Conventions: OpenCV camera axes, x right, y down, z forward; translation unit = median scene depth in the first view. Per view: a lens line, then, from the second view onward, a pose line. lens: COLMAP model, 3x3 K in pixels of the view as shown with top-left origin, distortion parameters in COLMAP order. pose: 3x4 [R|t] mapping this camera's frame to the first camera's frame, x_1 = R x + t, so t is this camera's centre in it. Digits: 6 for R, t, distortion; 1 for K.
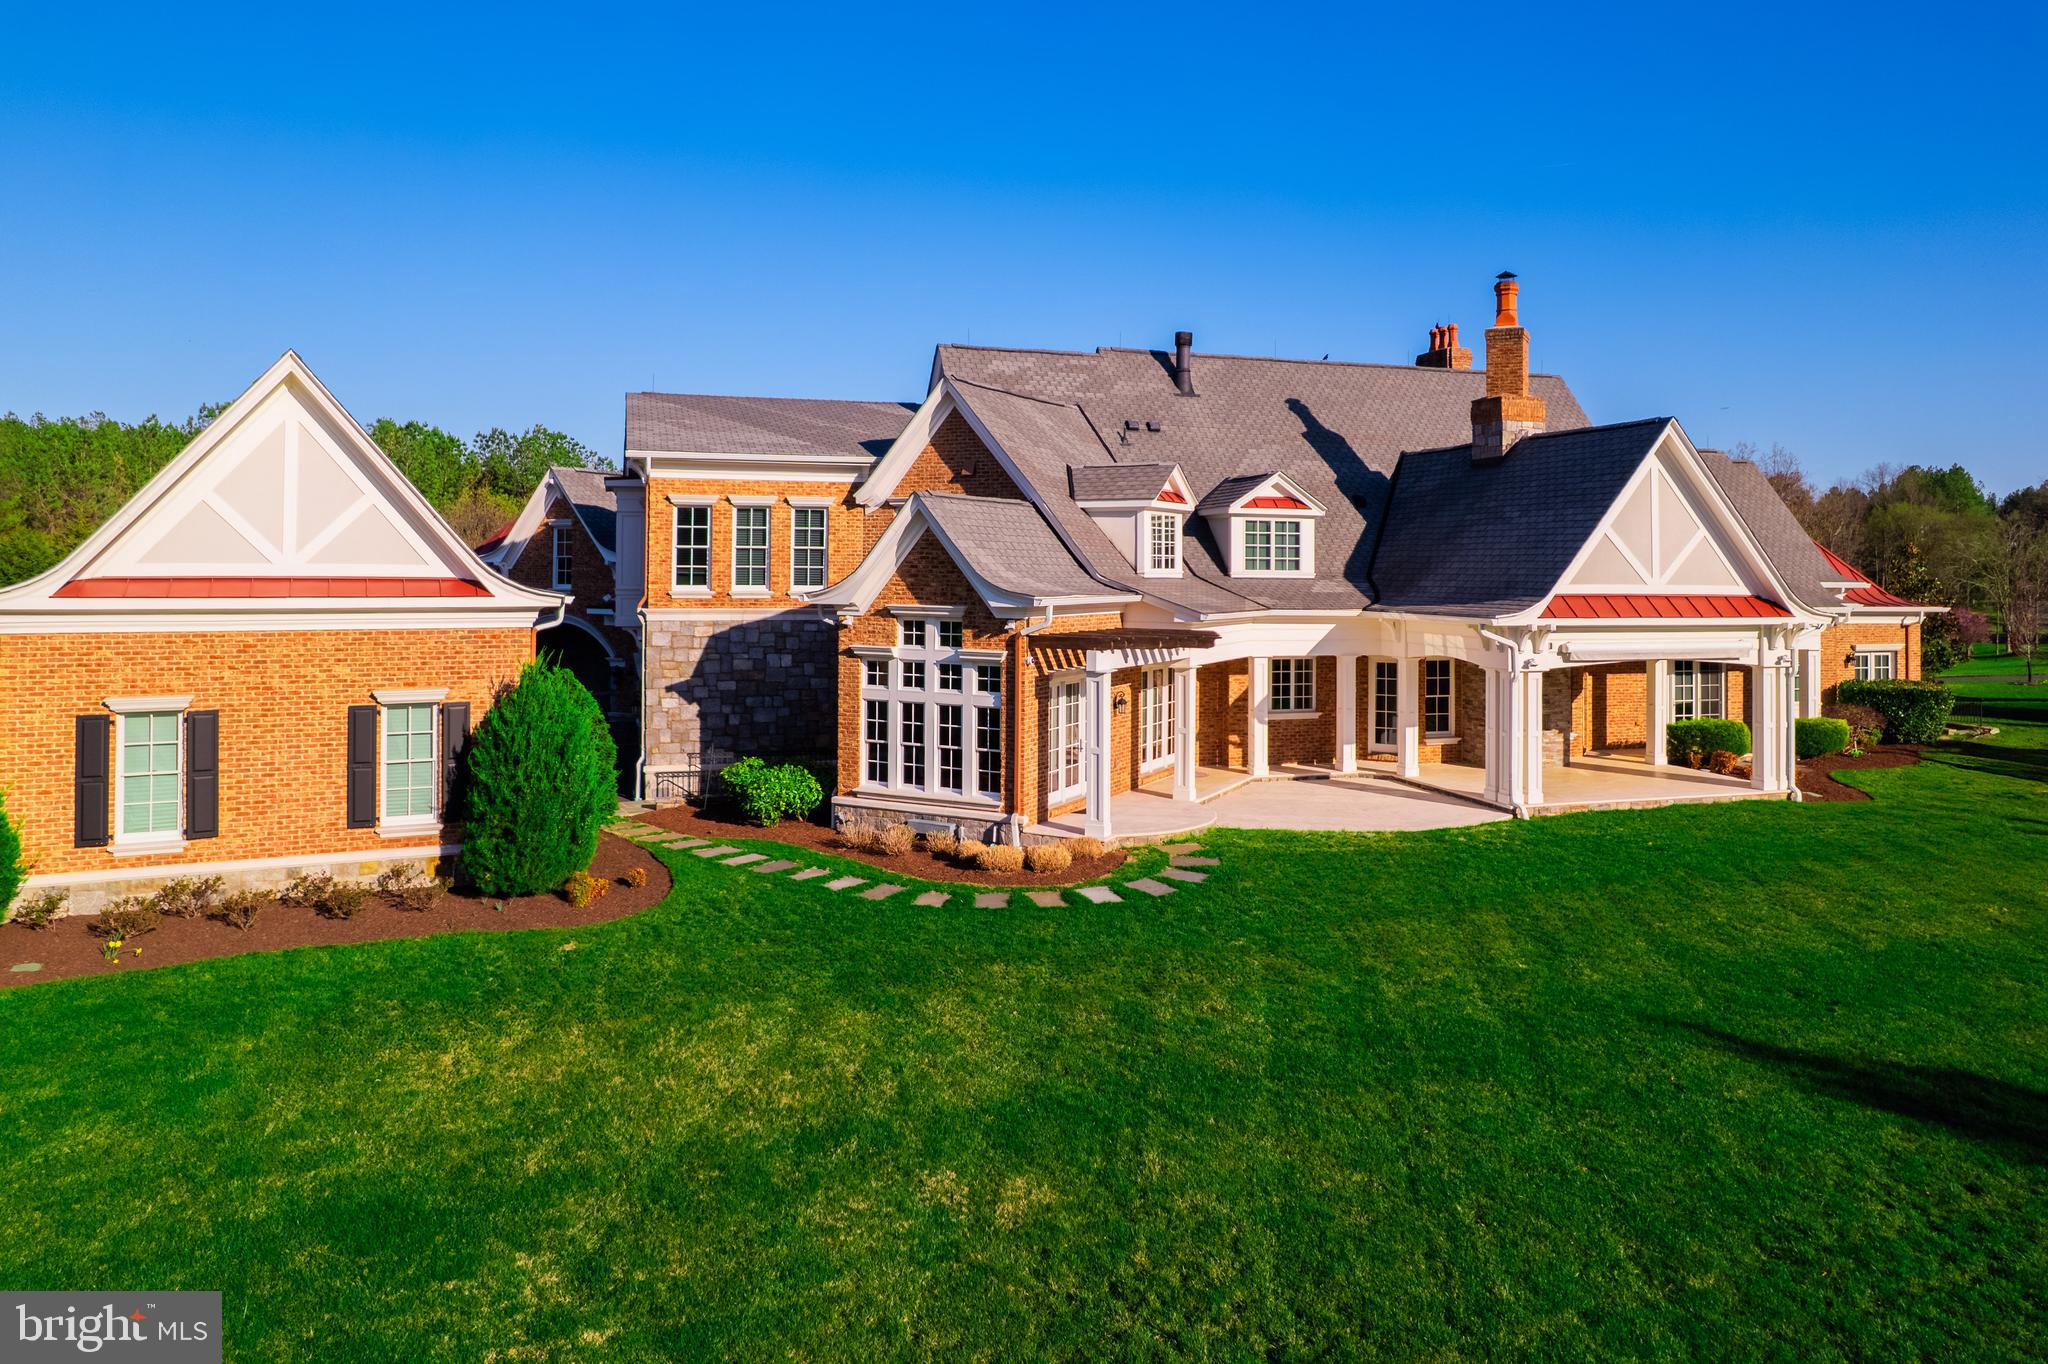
lens RADIAL K [[1358.8, 0, 1016.6], [0, 1358.8, 568.8], [0, 0, 1]] dist [-0.038928, 0.003933]
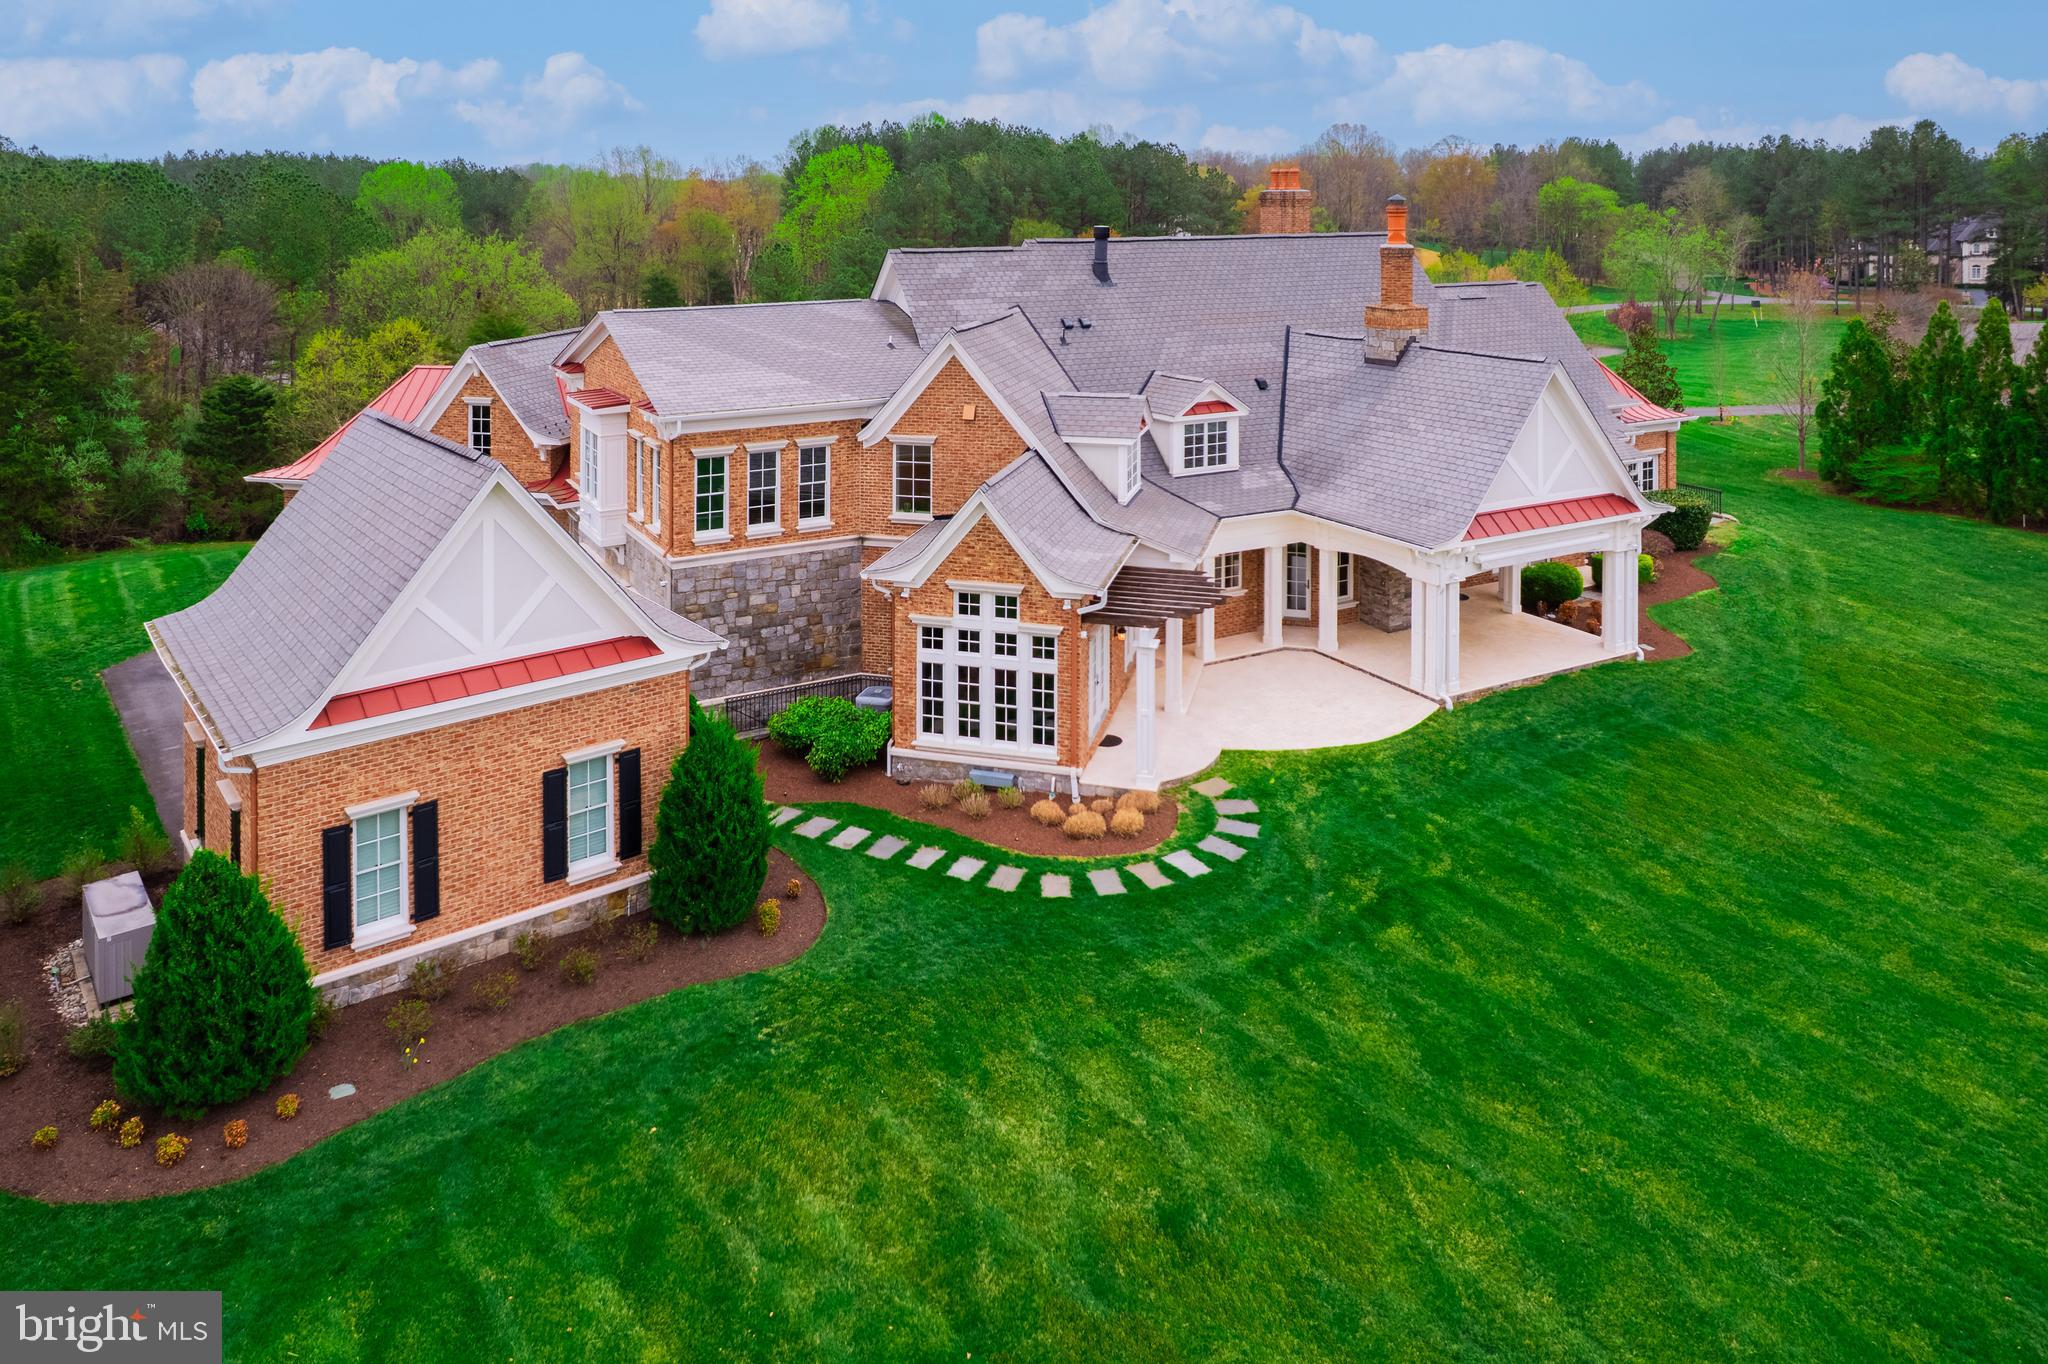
lens RADIAL K [[1449.4, 0, 988.9], [0, 1449.4, 180.3], [0, 0, 1]] dist [-0.019202, -0.005259]
pose [[0.977774, -0.010523, 0.209396, -0.297028], [0.011494, 0.999928, -0.003418, -0.292620], [-0.209345, 0.005749, 0.977825, -0.183294]]
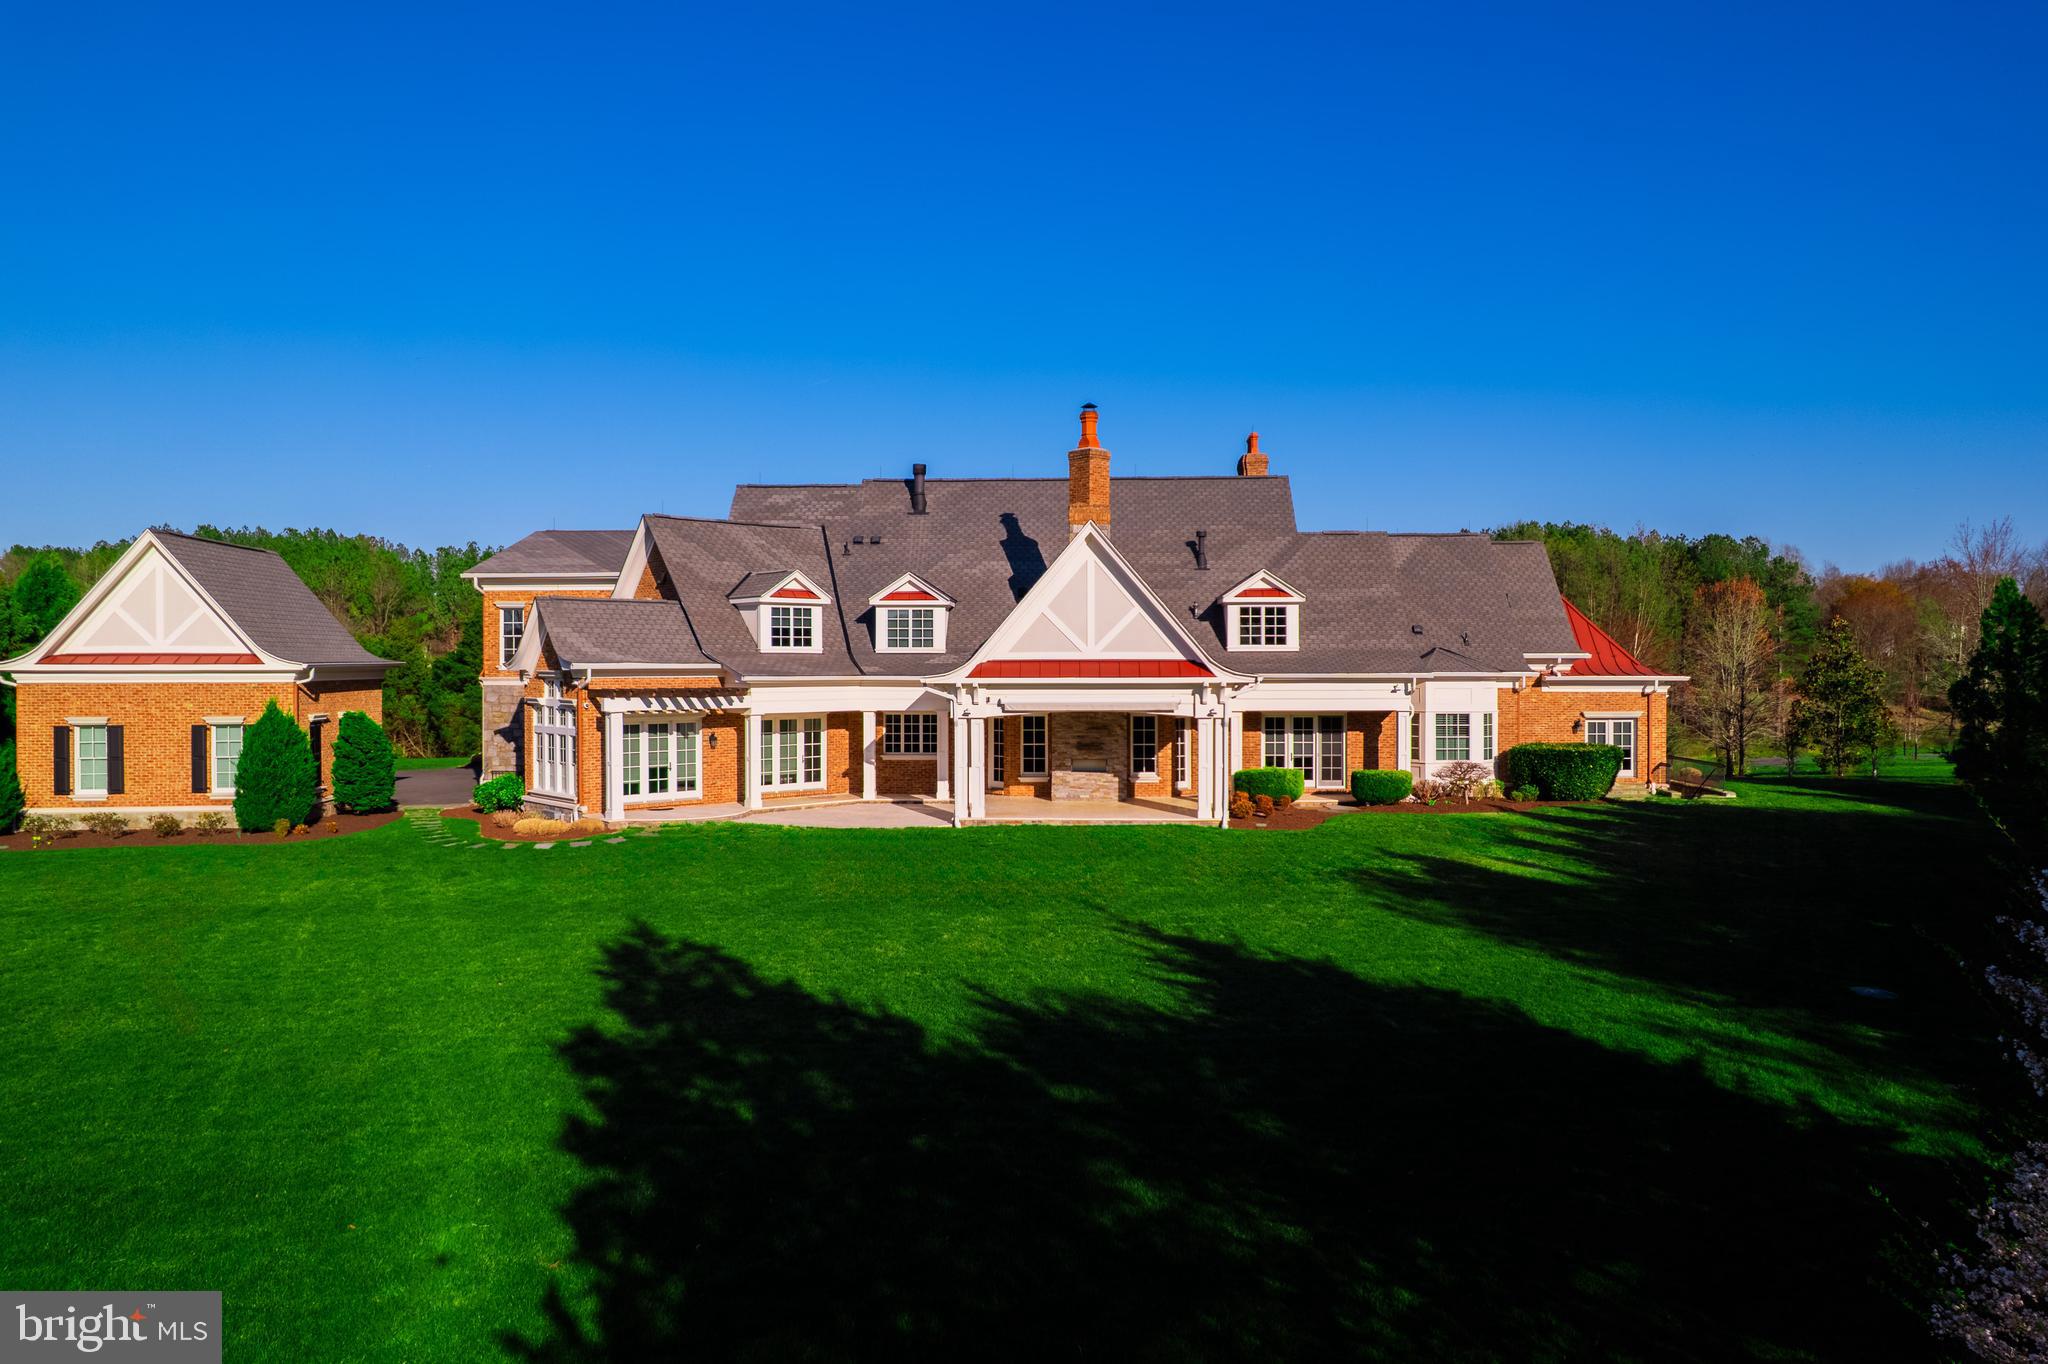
lens RADIAL K [[1314.7, 0, 1024.0], [0, 1314.7, 682.0], [0, 0, 1]] dist [-0.062336, 0.046275]
pose [[0.945079, -0.005060, -0.326804, 0.879423], [0.009035, 0.999903, 0.010646, 0.027802], [0.326718, -0.013015, 0.945032, -0.213112]]
